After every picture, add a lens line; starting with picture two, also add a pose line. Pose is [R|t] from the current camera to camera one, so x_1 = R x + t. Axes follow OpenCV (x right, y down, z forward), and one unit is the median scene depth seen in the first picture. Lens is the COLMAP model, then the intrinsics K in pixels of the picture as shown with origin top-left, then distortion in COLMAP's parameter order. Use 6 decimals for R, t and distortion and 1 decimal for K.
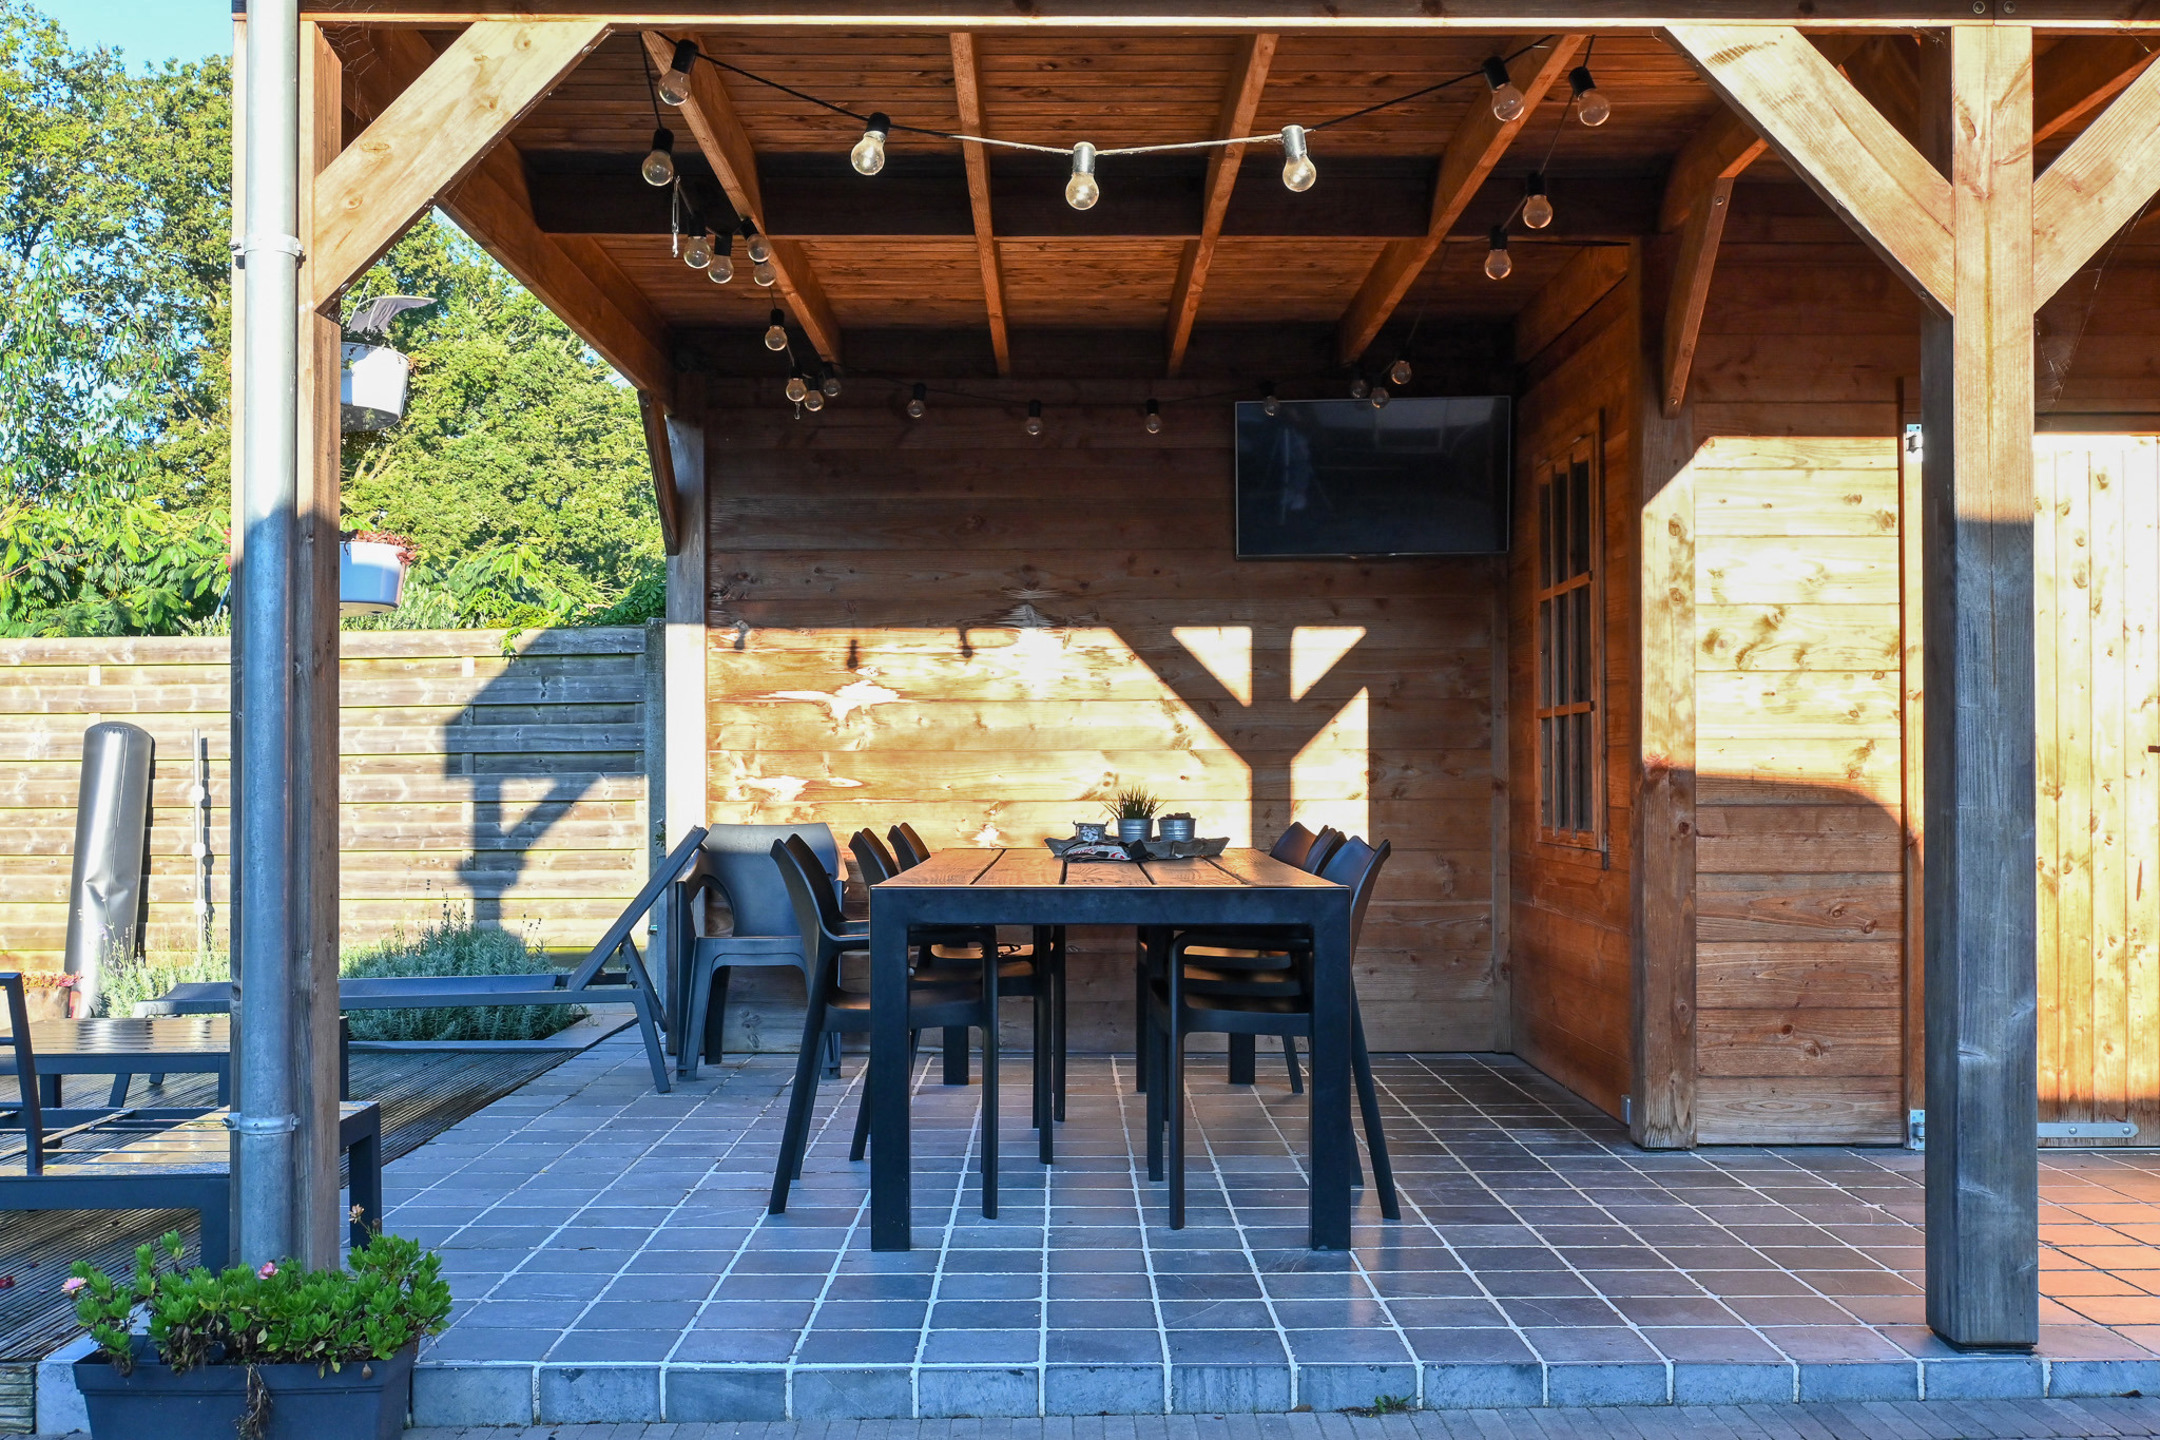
lens RADIAL K [[2117.8, 0, 1090.7], [0, 2117.8, 744.5], [0, 0, 1]] dist [0.002286, -0.018172]
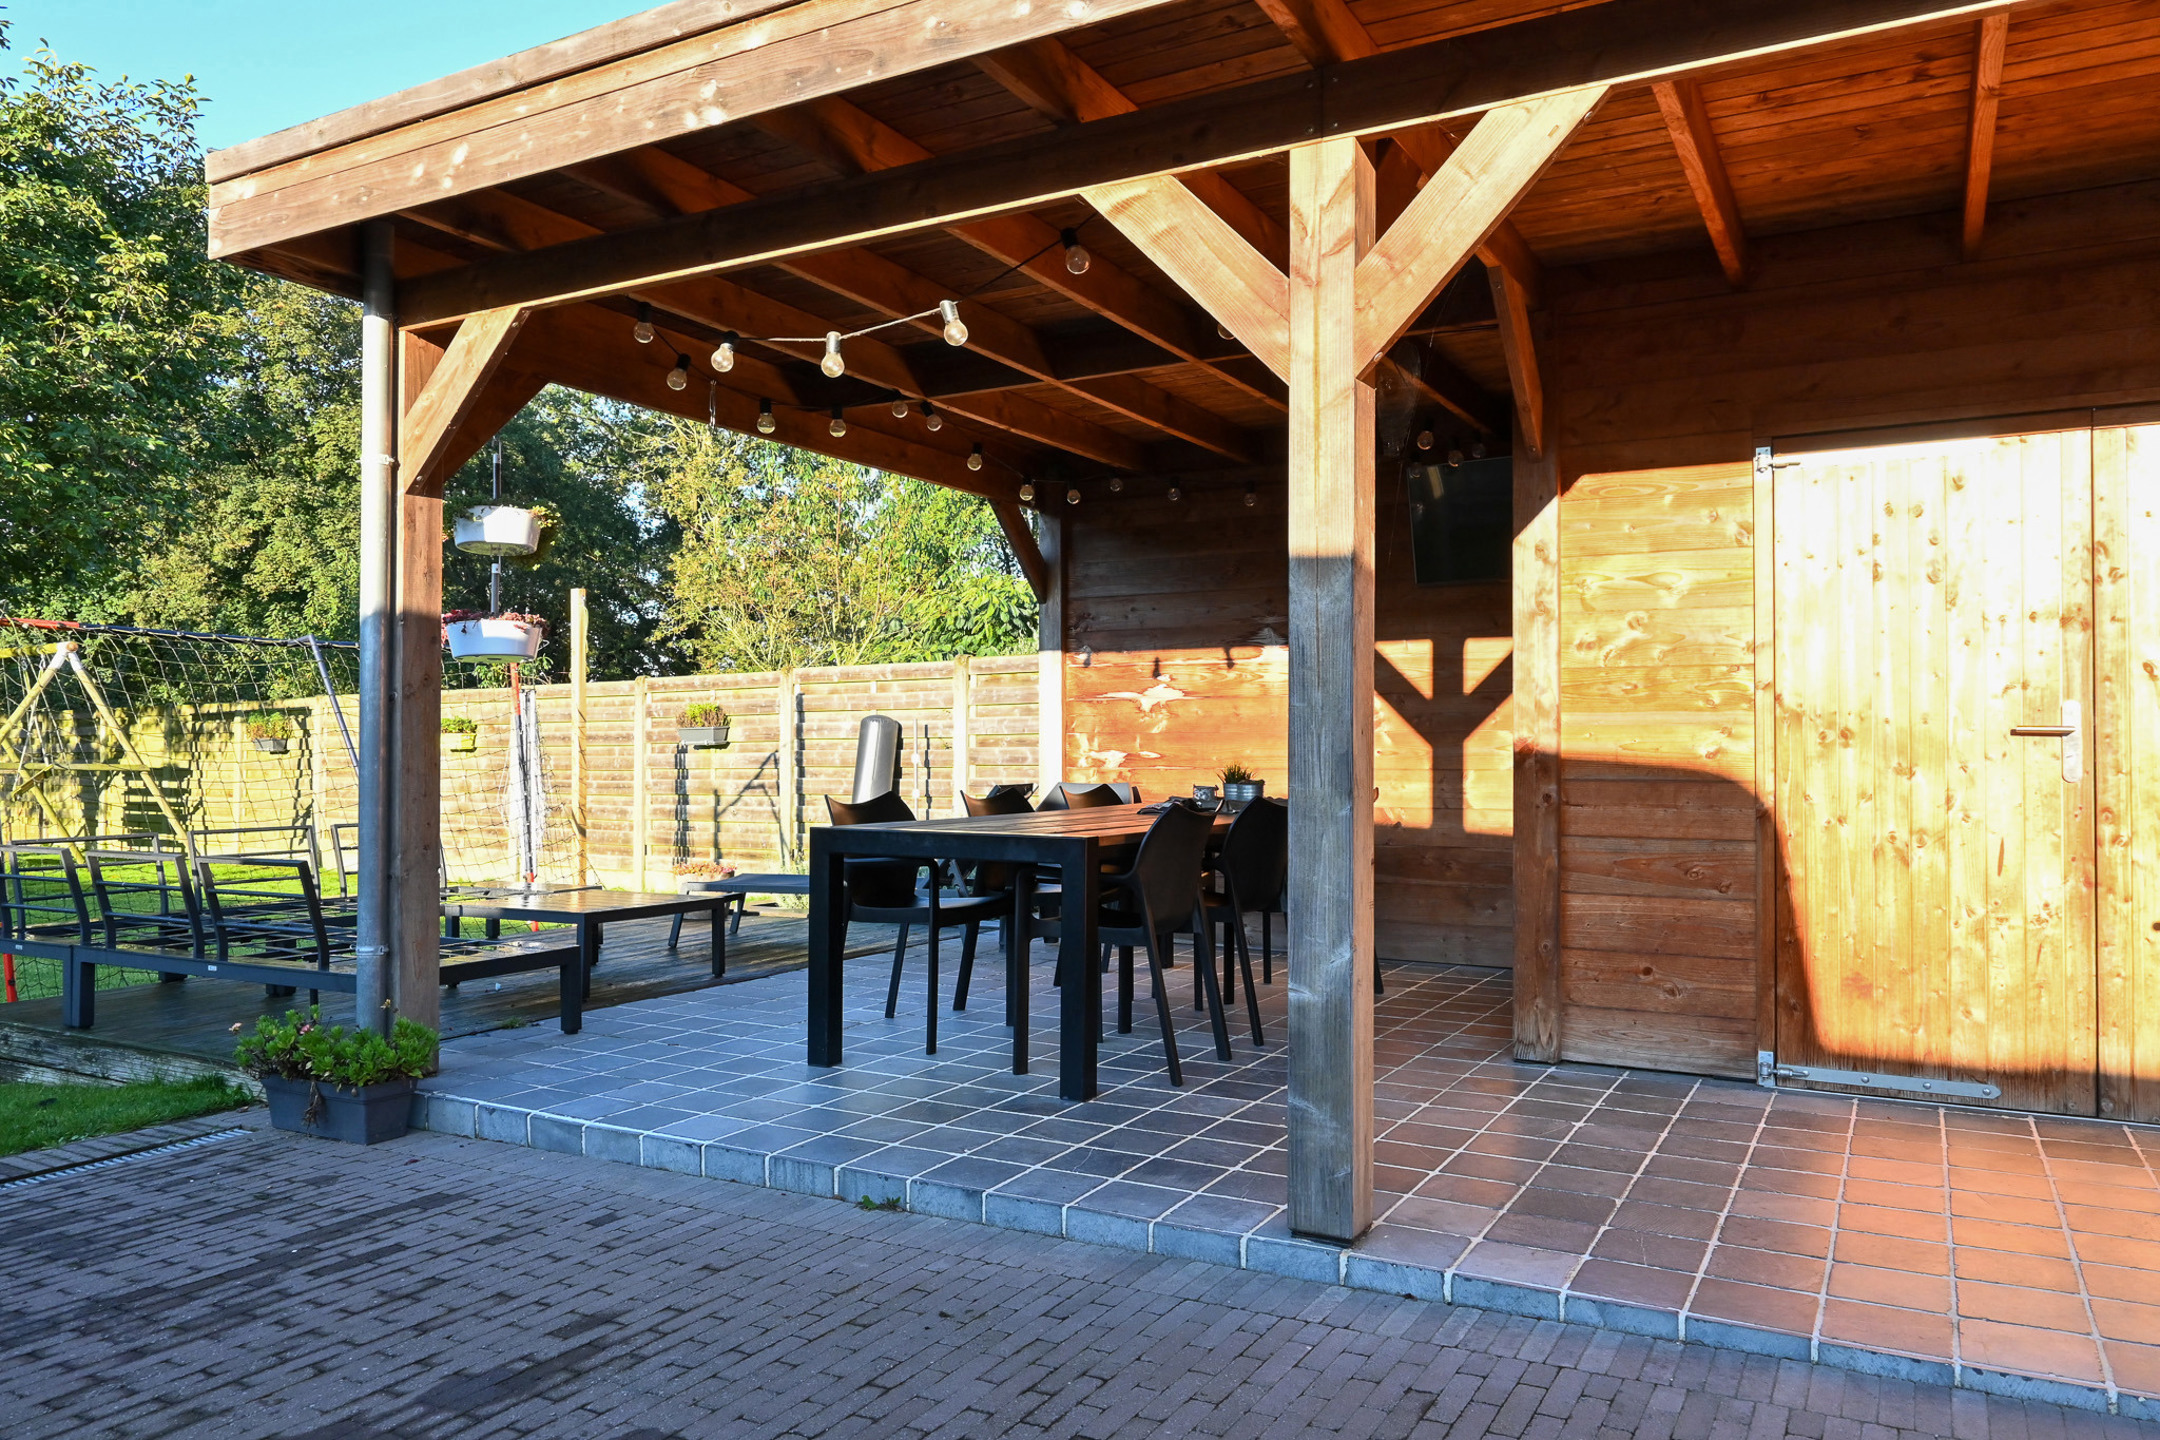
lens RADIAL K [[1484.8, 0, 1080.0], [0, 1484.8, 720.0], [0, 0, 1]] dist [0.004057, -0.001791]
pose [[0.867431, -0.006970, -0.497509, 0.466665], [0.006793, 0.999975, -0.002166, -0.005669], [0.497511, -0.001501, 0.867456, 0.126181]]
